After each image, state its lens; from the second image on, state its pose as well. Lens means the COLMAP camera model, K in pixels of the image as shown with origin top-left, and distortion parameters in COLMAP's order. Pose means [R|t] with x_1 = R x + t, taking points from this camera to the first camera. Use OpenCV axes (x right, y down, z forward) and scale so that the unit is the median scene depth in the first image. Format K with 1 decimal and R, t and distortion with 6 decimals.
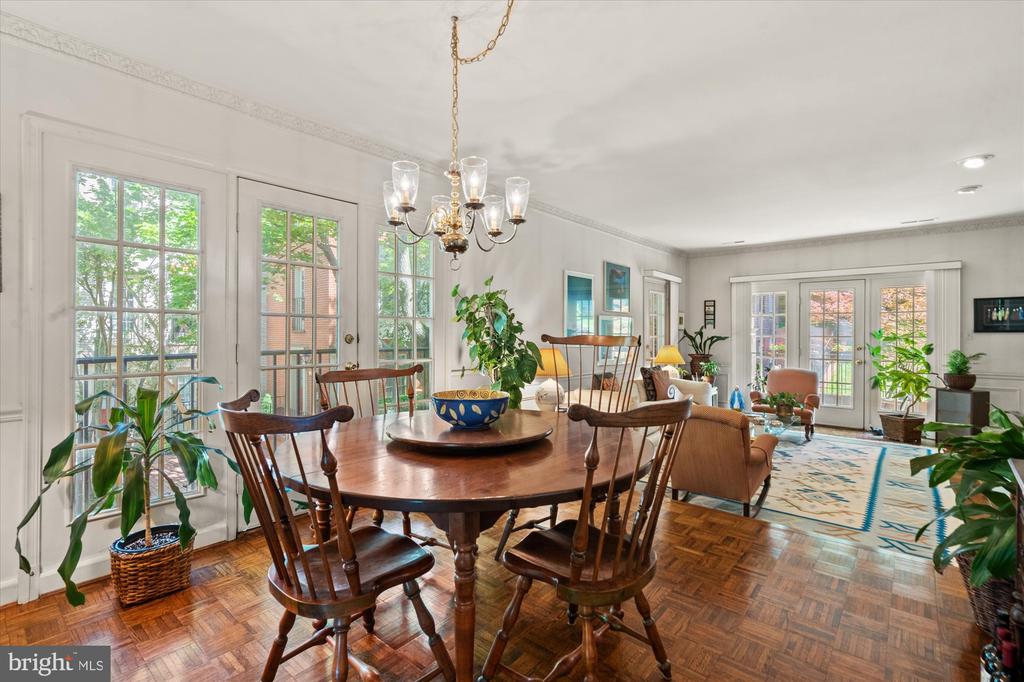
lens RADIAL K [[477.0, 0, 514.7], [0, 477.0, 334.5], [0, 0, 1]] dist [0.002375, -0.001004]
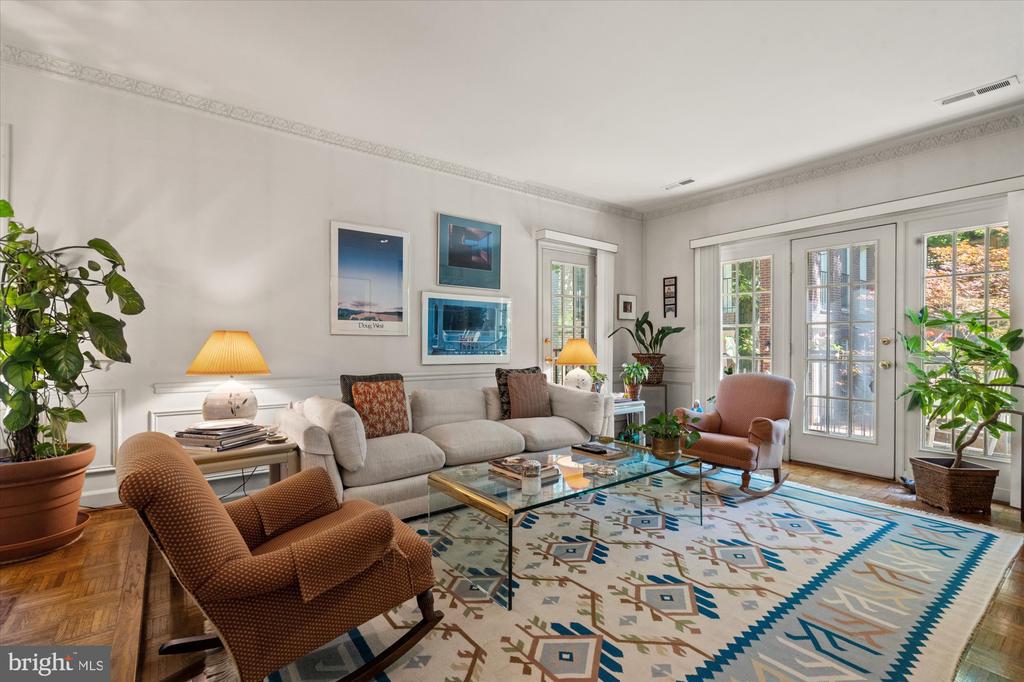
lens RADIAL K [[462.0, 0, 507.3], [0, 462.0, 343.9], [0, 0, 1]] dist [-0.005408, -0.000400]
pose [[0.972448, -0.000719, -0.233120, 0.474488], [0.000355, 0.999999, -0.001607, 0.039300], [0.233121, 0.001480, 0.972447, 0.403256]]
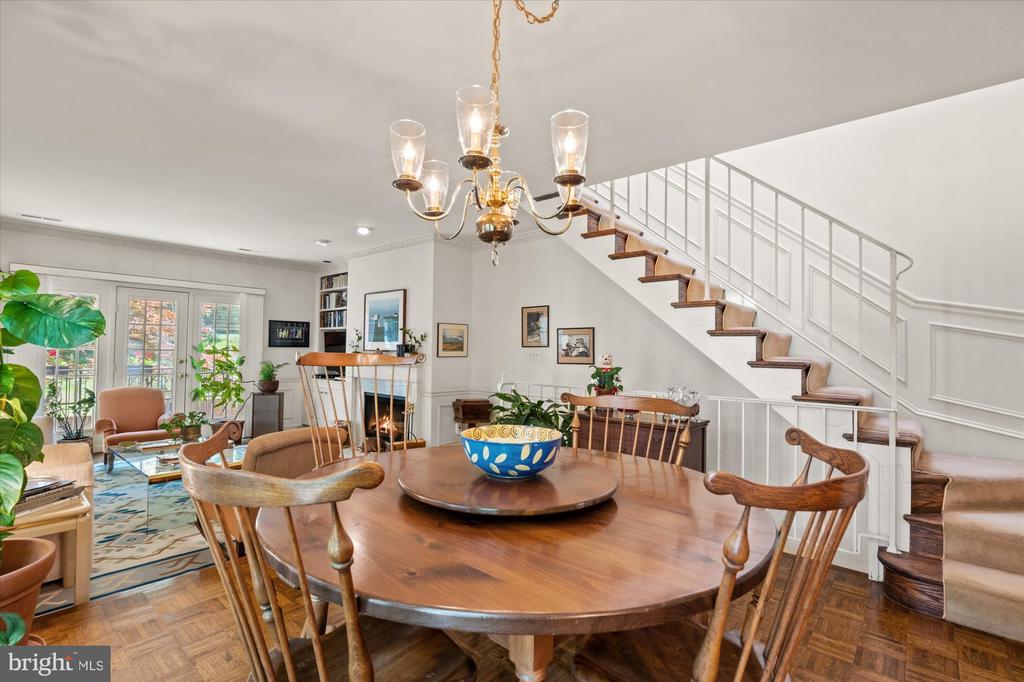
lens RADIAL K [[477.0, 0, 511.1], [0, 477.0, 341.5], [0, 0, 1]] dist [0.002375, -0.001004]
pose [[0.021126, 0.020140, 0.999574, -0.304167], [-0.012284, 0.999727, -0.019883, -0.001777], [-0.999701, -0.011859, 0.021368, 0.349286]]
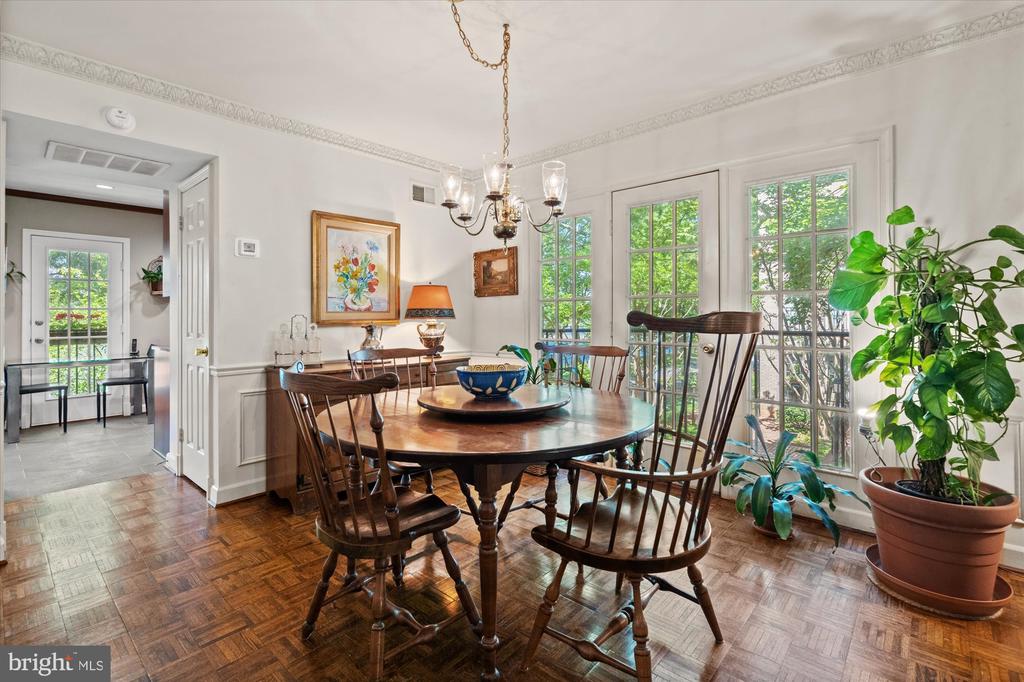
lens RADIAL K [[462.0, 0, 510.2], [0, 462.0, 311.2], [0, 0, 1]] dist [-0.005408, -0.000400]
pose [[-0.026199, -0.009768, -0.999609, 0.341224], [0.005863, 0.999934, -0.009924, 0.002100], [0.999640, -0.006120, -0.026140, 0.377656]]
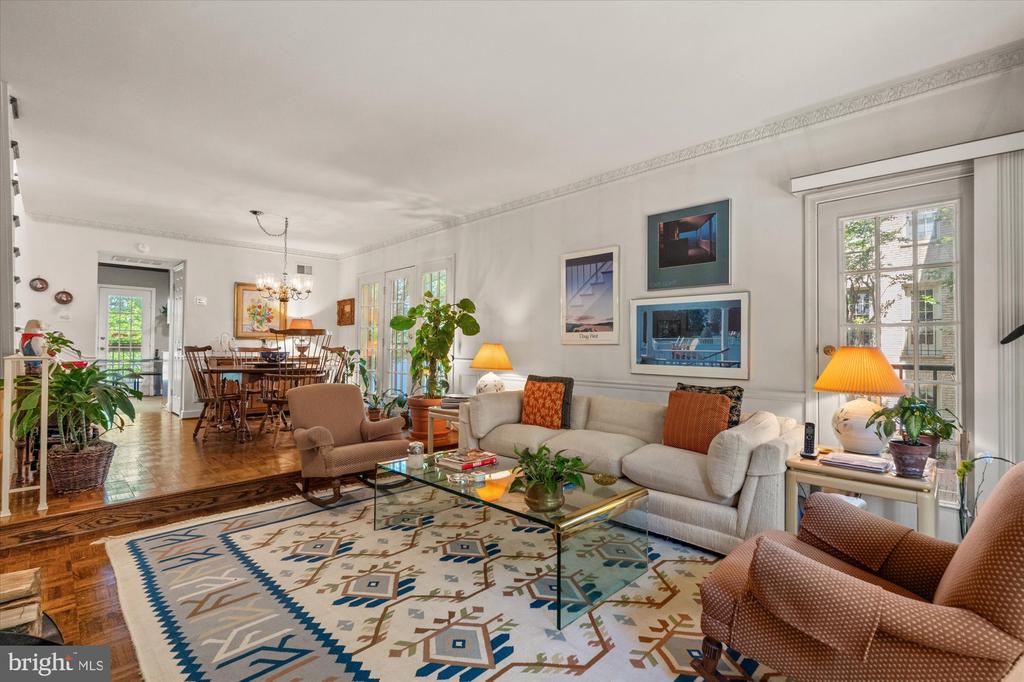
lens RADIAL K [[462.0, 0, 511.7], [0, 462.0, 340.5], [0, 0, 1]] dist [-0.005408, -0.000400]
pose [[-0.080629, -0.018069, -0.996580, 0.899726], [-0.008485, 0.999812, -0.017441, 0.033512], [0.996708, 0.007050, -0.080767, 0.930298]]
